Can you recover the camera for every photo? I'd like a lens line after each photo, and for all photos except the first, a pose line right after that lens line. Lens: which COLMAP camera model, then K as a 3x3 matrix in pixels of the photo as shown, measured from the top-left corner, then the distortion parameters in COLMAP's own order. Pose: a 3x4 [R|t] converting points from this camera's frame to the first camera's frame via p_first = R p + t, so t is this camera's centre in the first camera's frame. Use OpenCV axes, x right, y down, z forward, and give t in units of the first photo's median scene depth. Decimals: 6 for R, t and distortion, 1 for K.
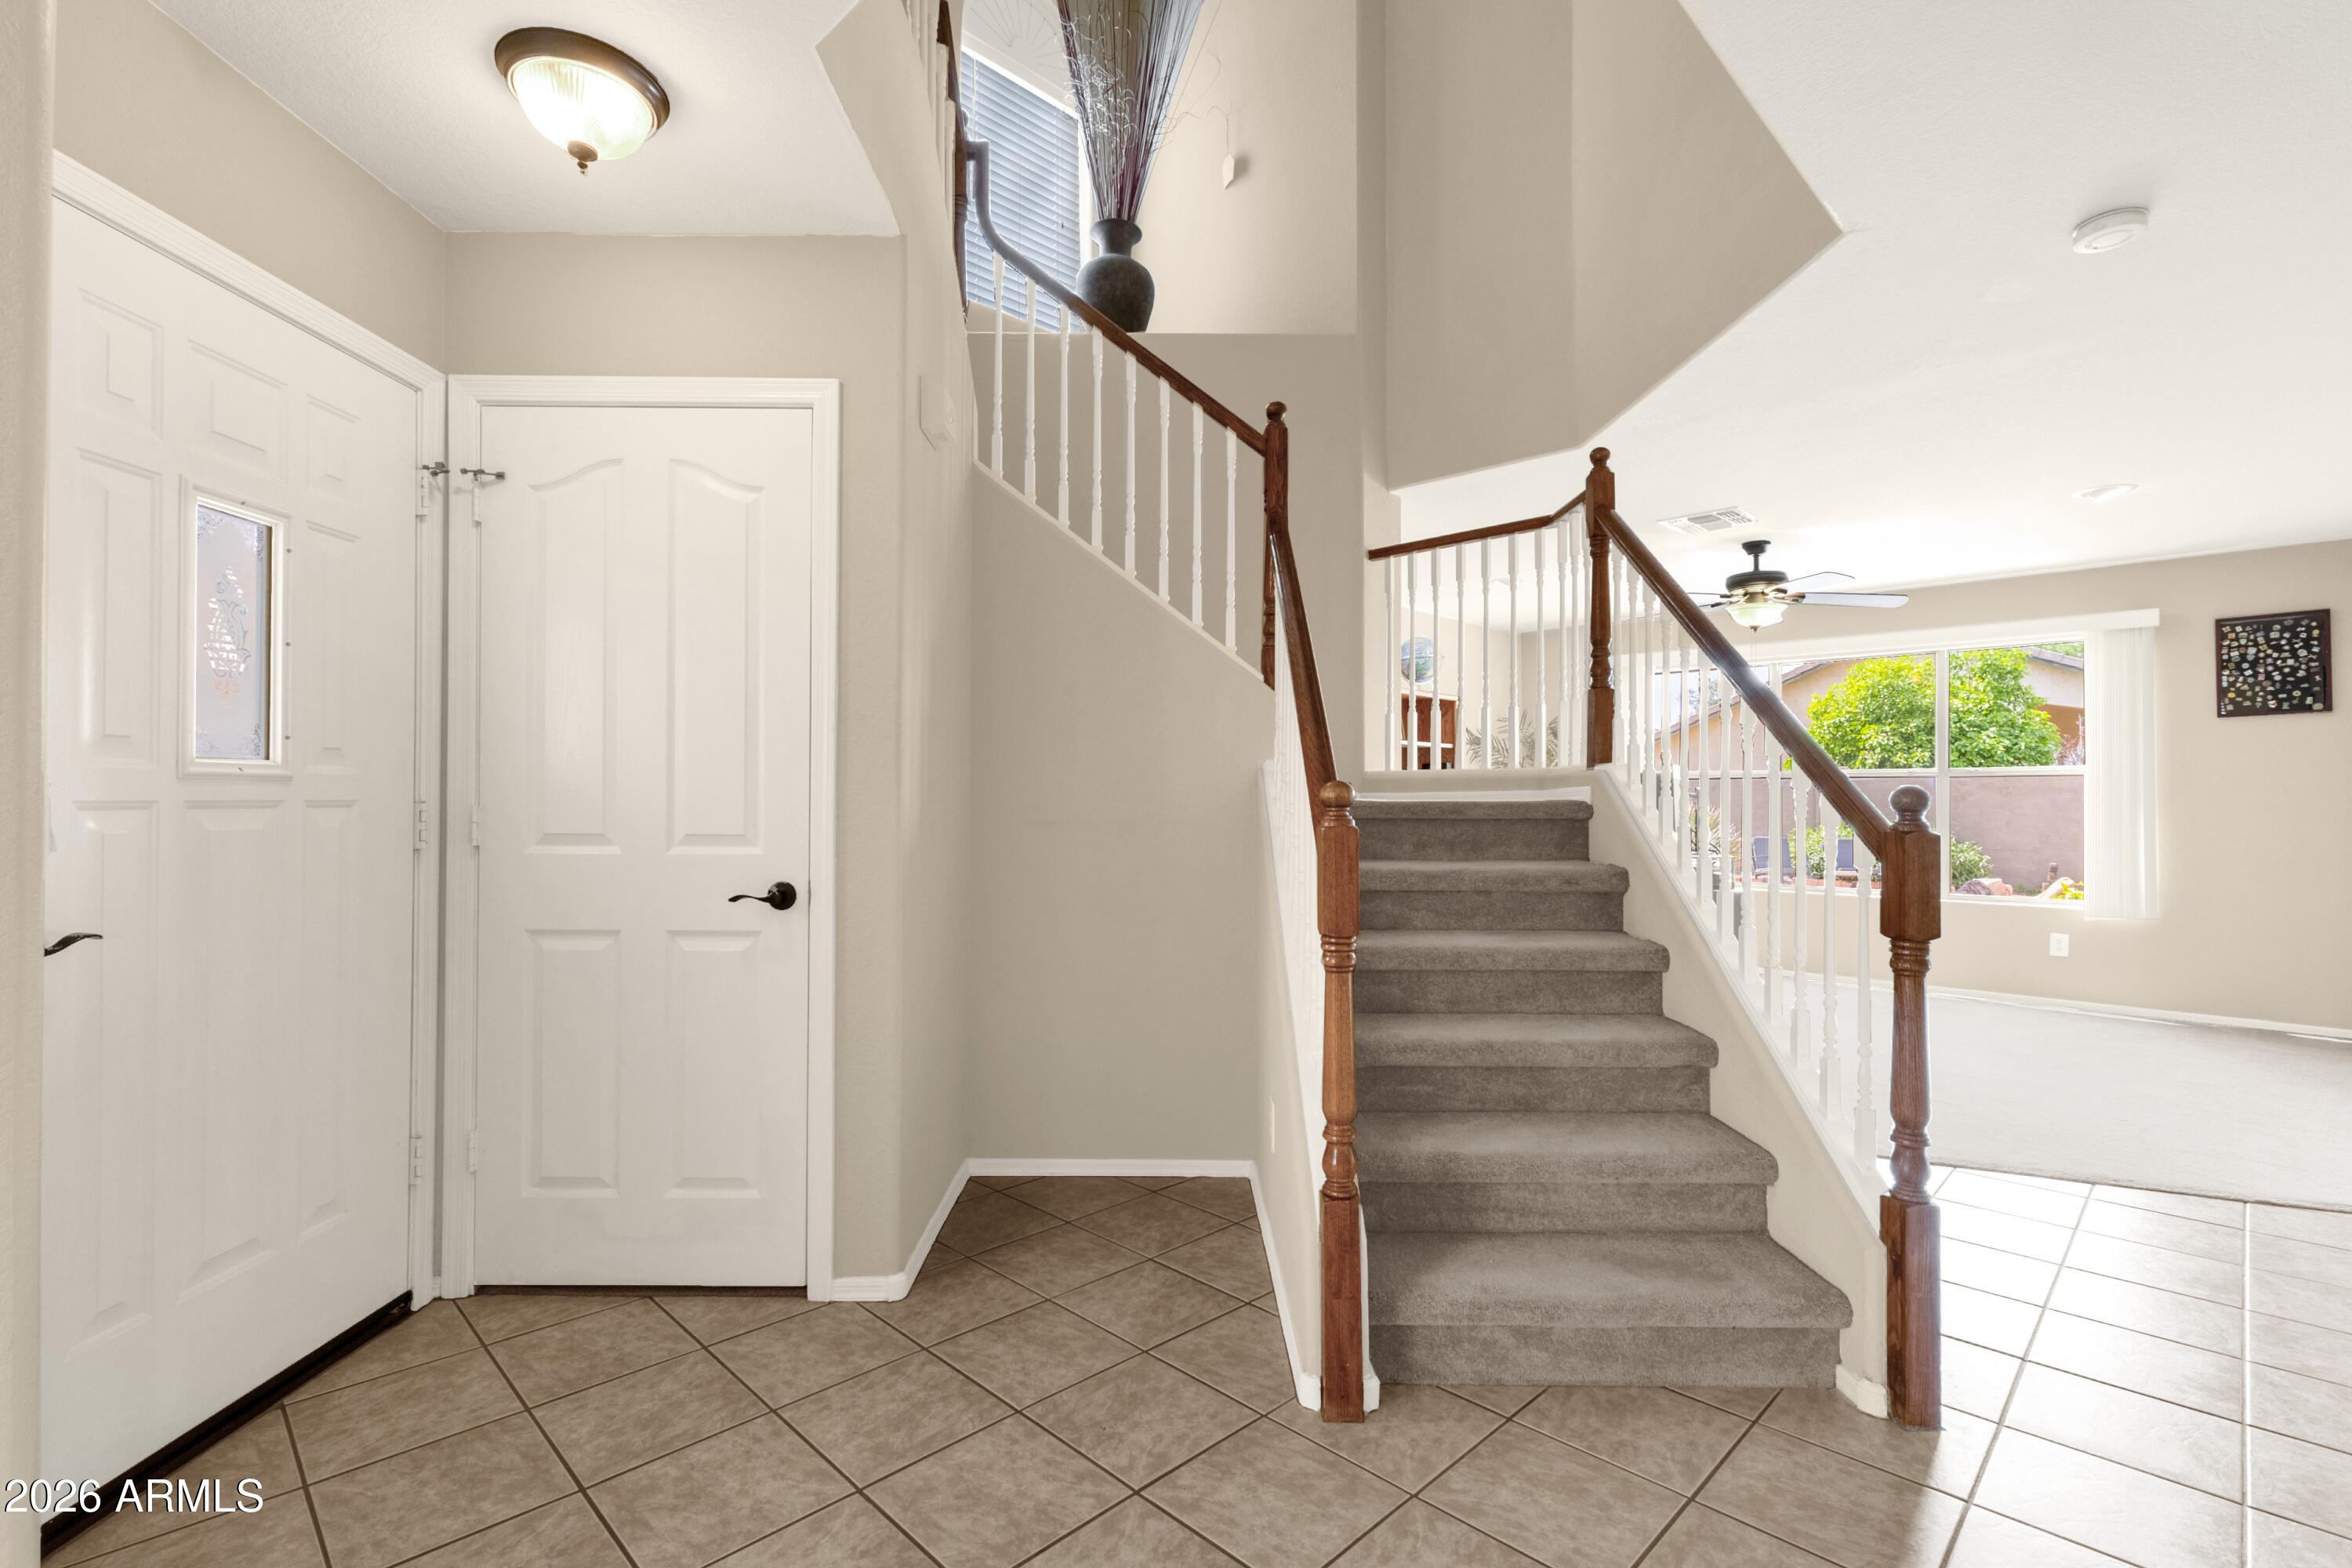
lens RADIAL K [[1078.8, 0, 1178.2], [0, 1078.8, 797.2], [0, 0, 1]] dist [0.002481, 0.001180]
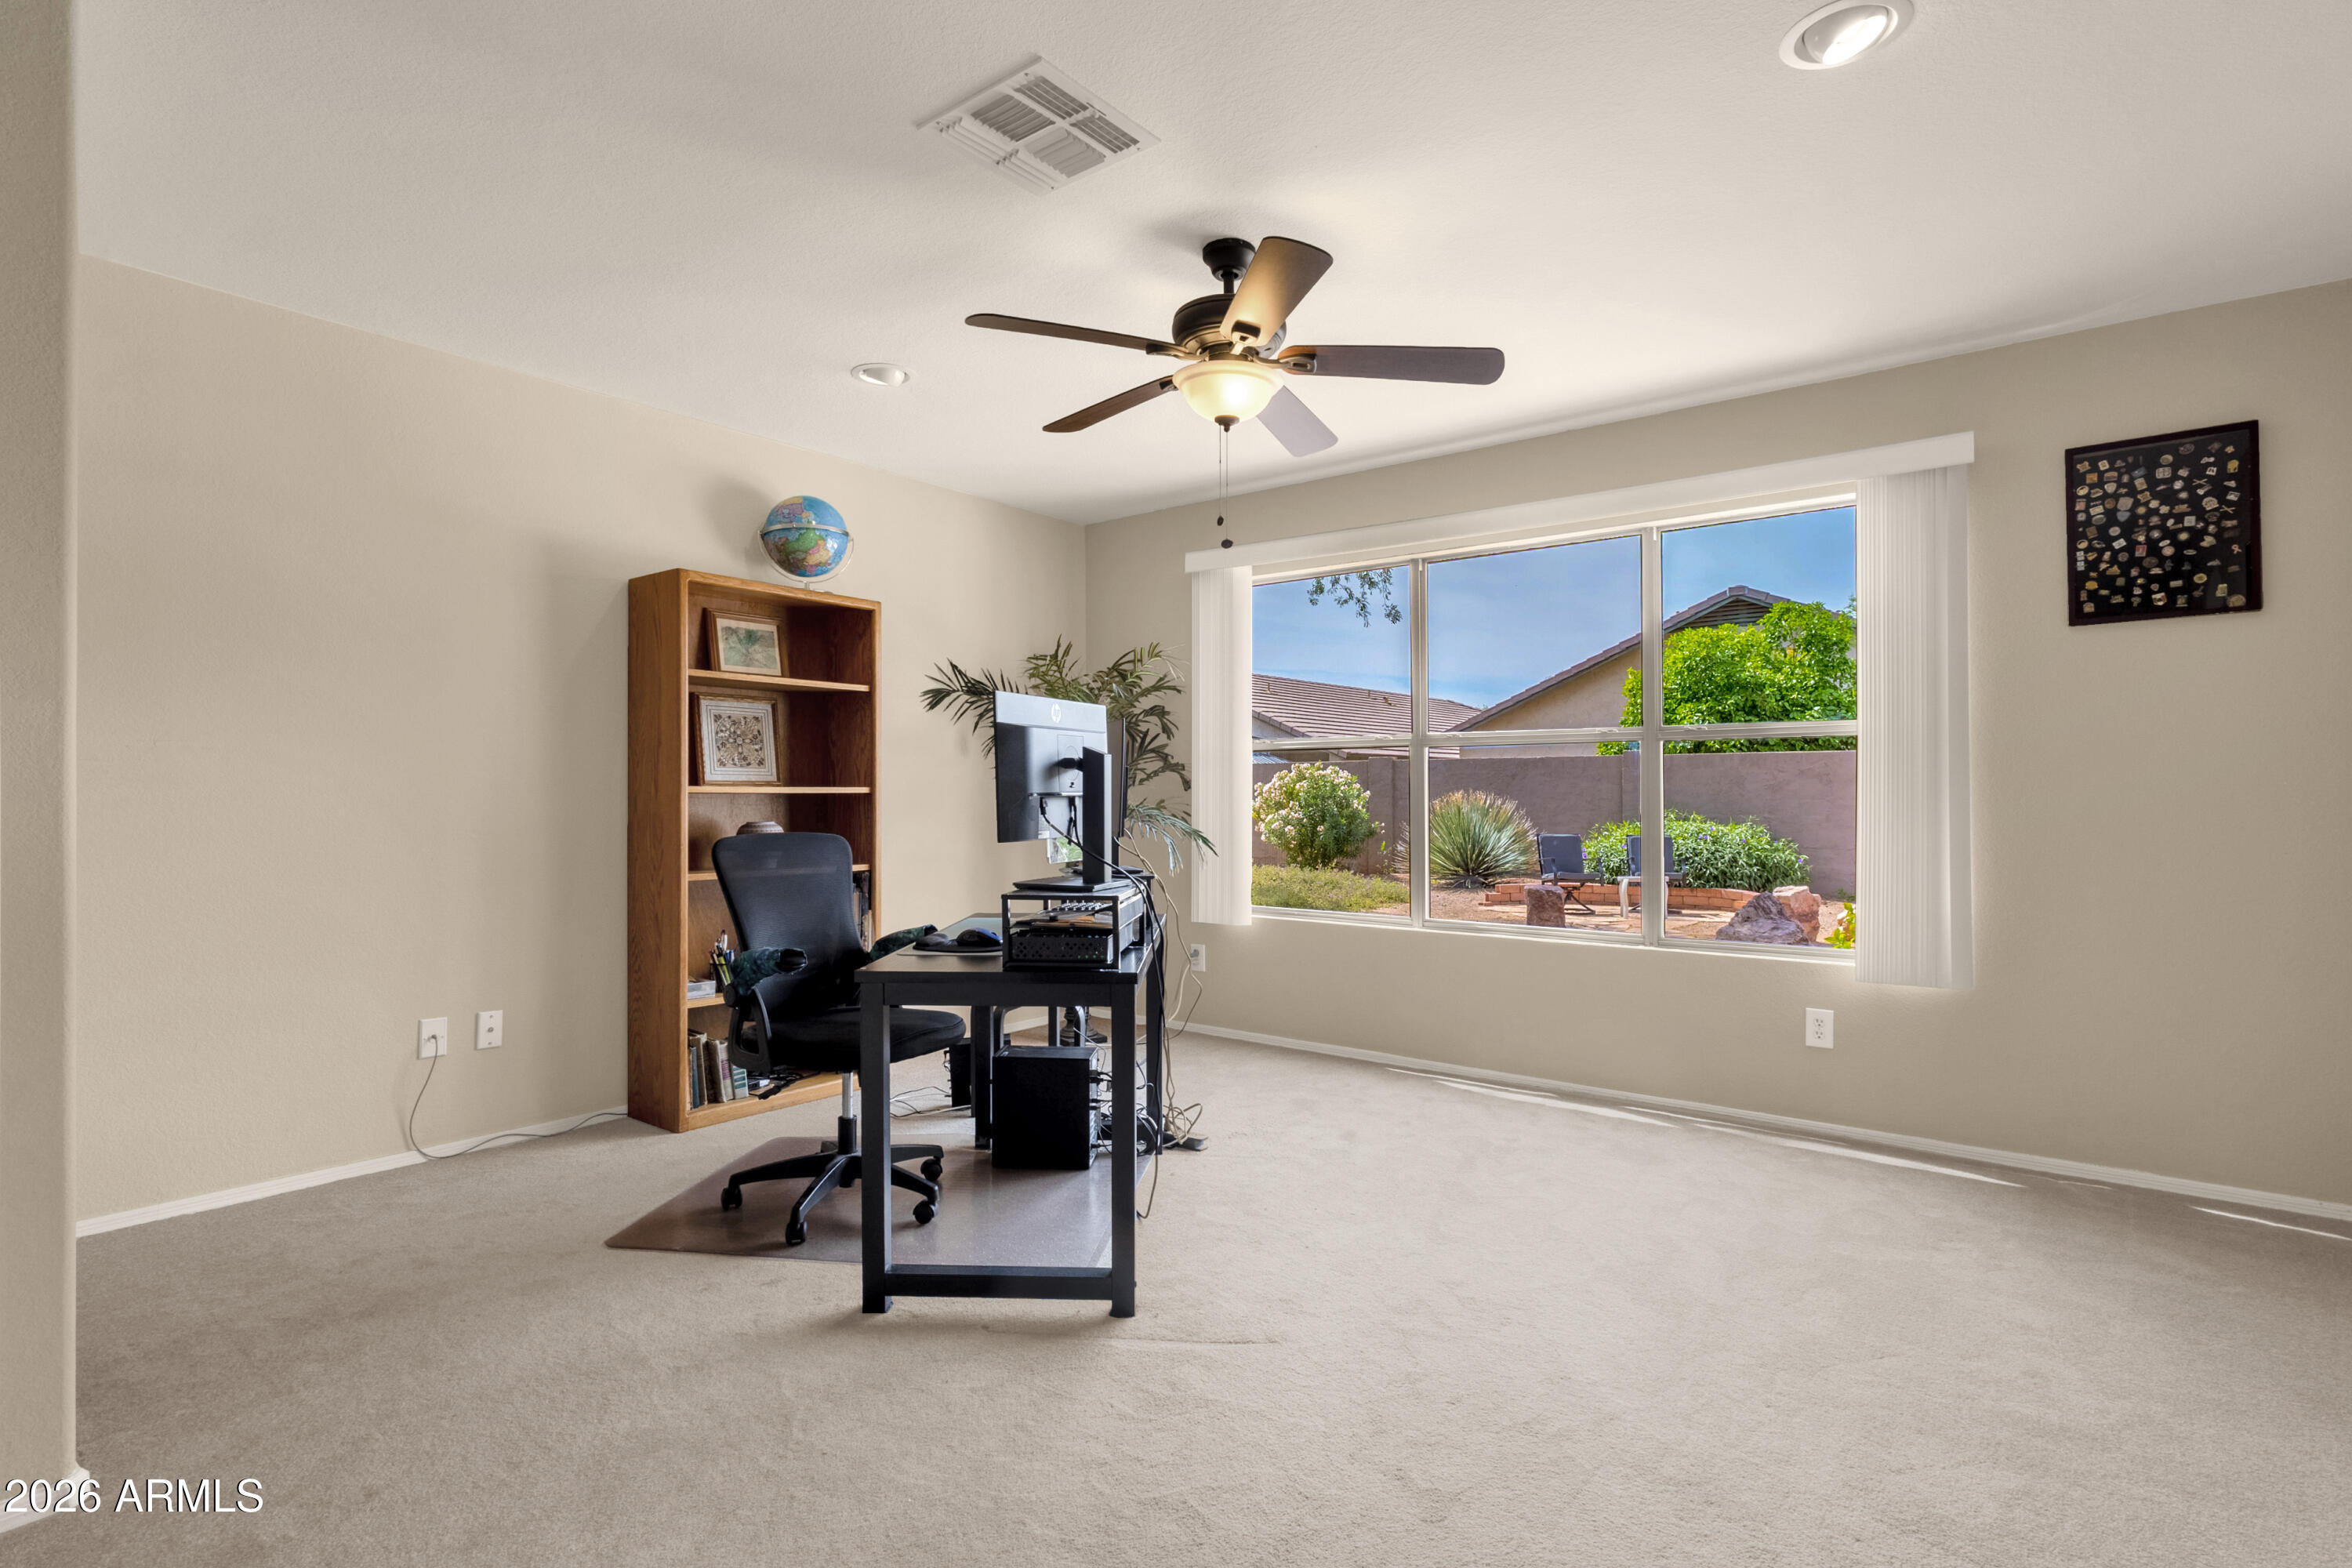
lens RADIAL K [[1155.0, 0, 1170.3], [0, 1155.0, 797.4], [0, 0, 1]] dist [-0.015417, 0.012483]
pose [[0.993334, -0.003471, 0.115215, 0.444205], [0.002997, 0.999986, 0.004290, 0.010984], [-0.115228, -0.003916, 0.993331, 0.477990]]
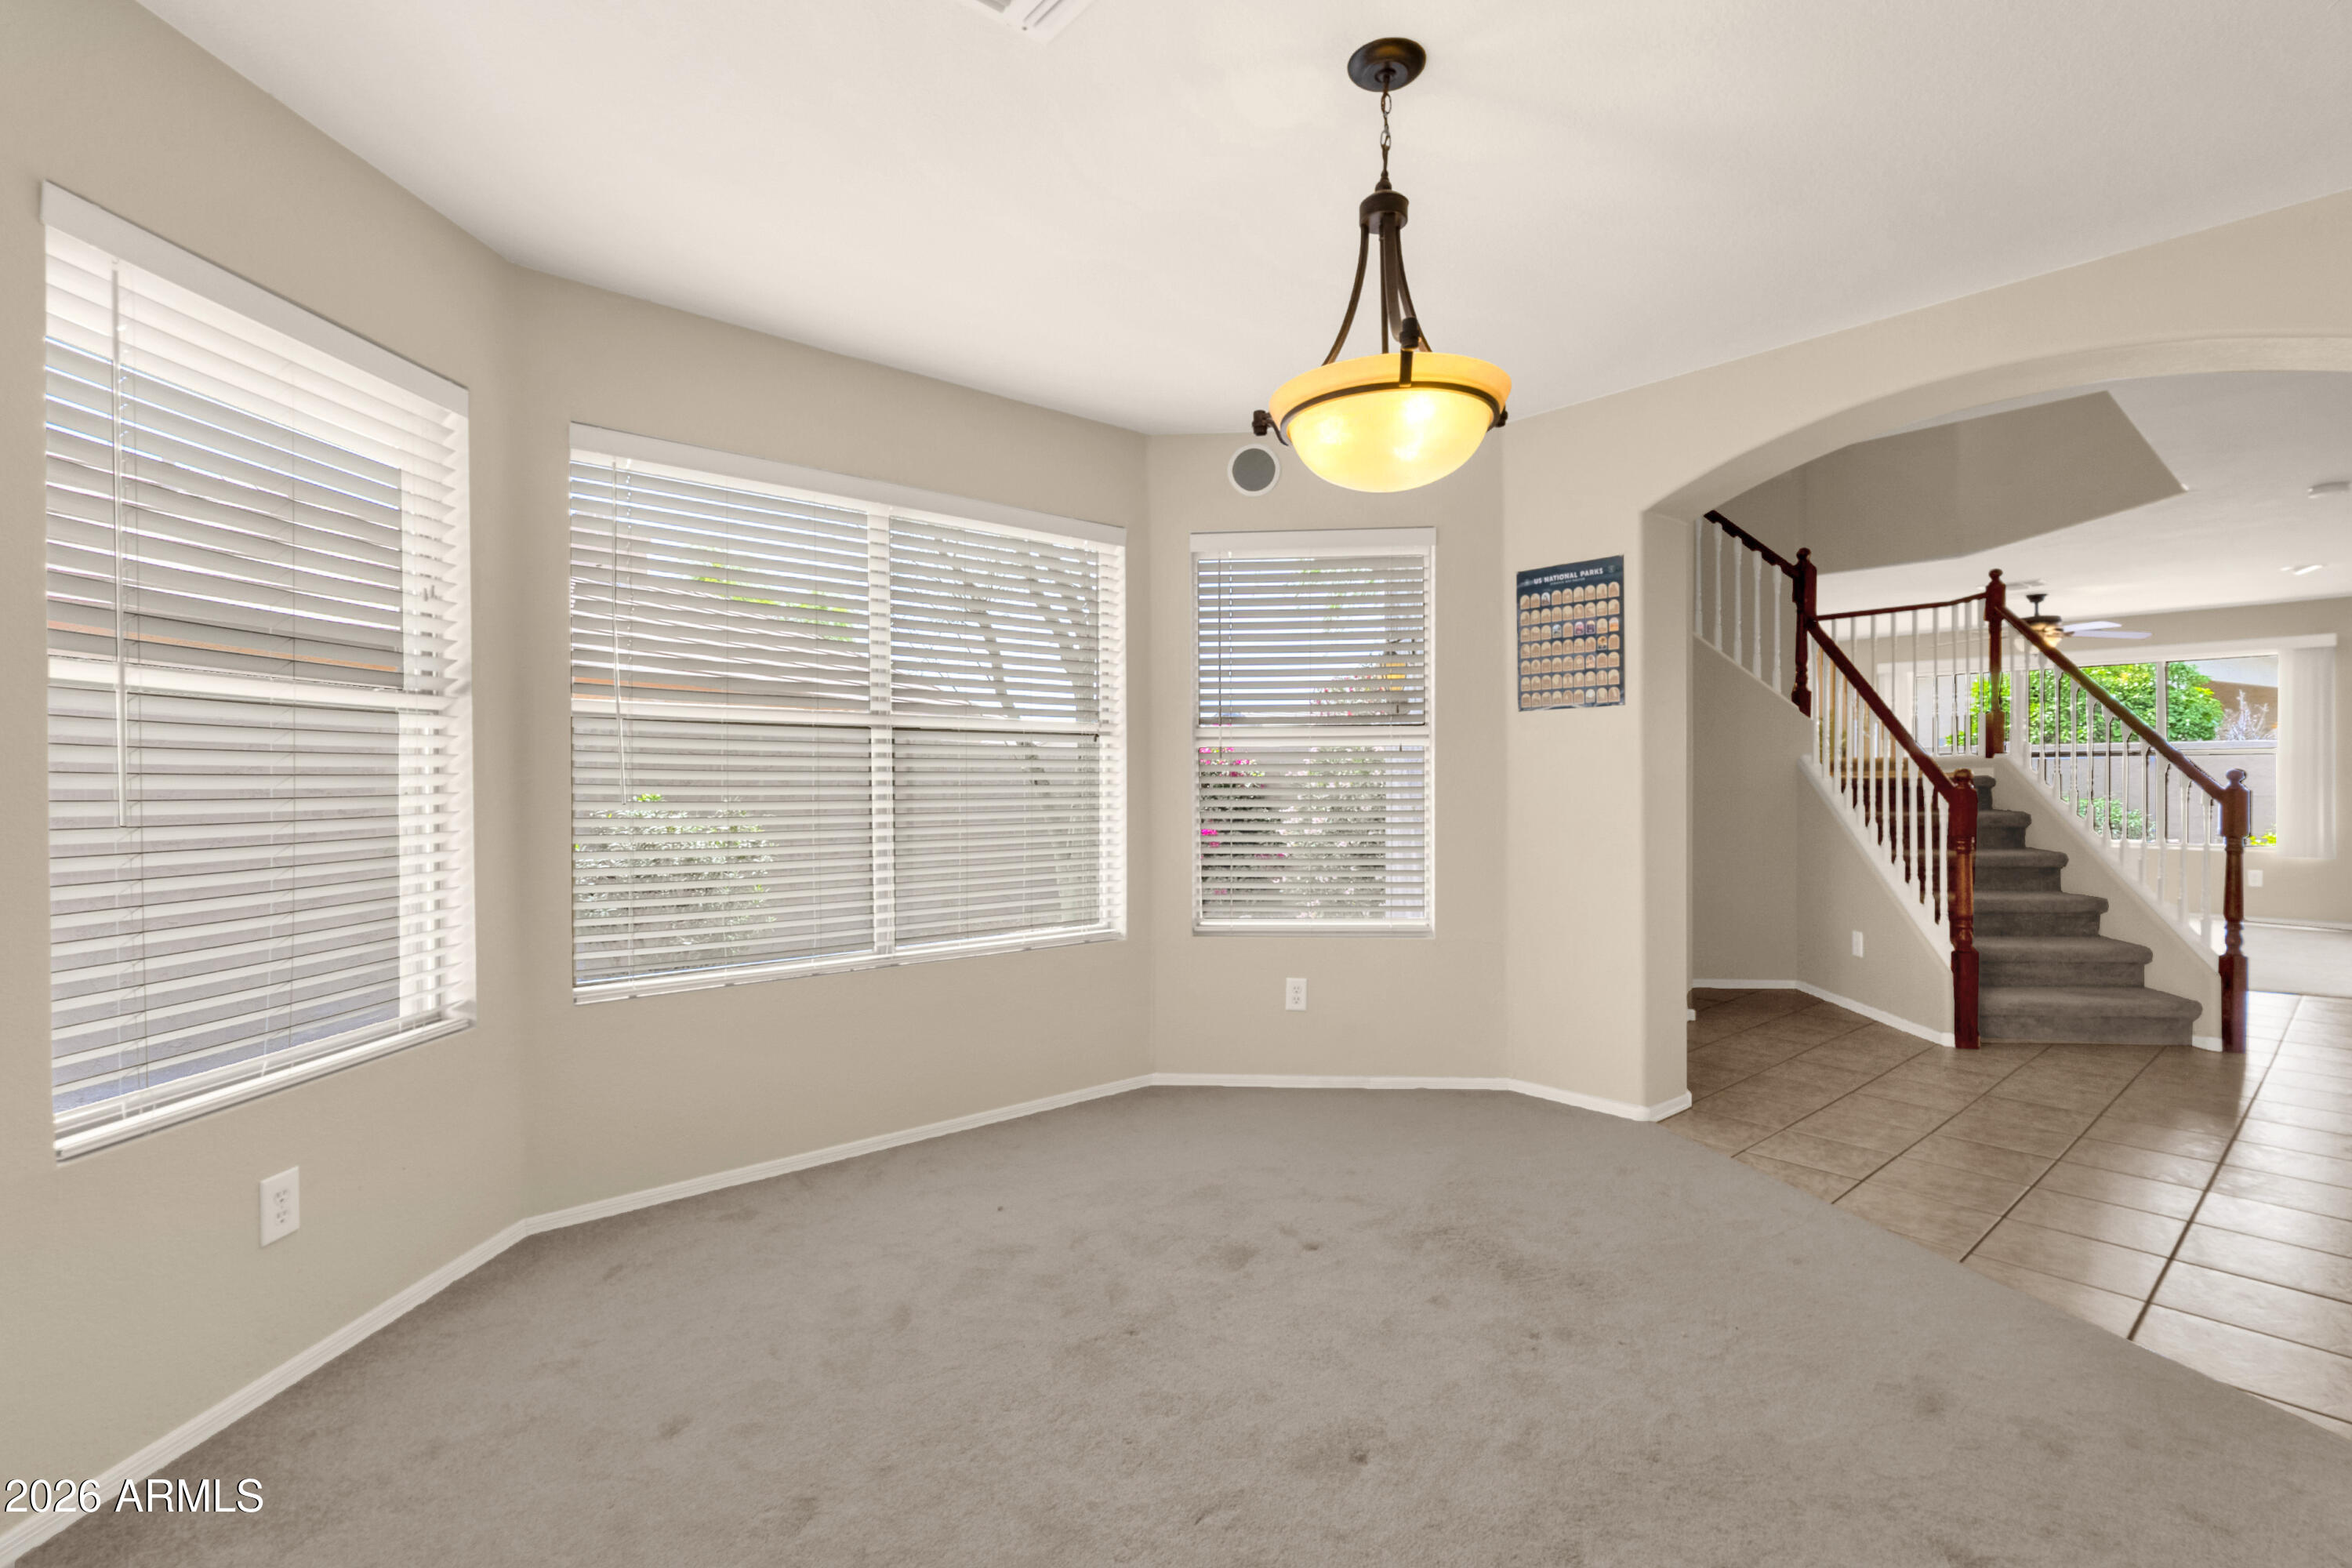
lens RADIAL K [[1082.8, 0, 1185.9], [0, 1082.8, 791.8], [0, 0, 1]] dist [0.004632, 0.000472]
pose [[0.997787, -0.005690, -0.066241, -0.487228], [0.006727, 0.999858, 0.015435, -0.004385], [0.066143, -0.015846, 0.997684, -0.504892]]
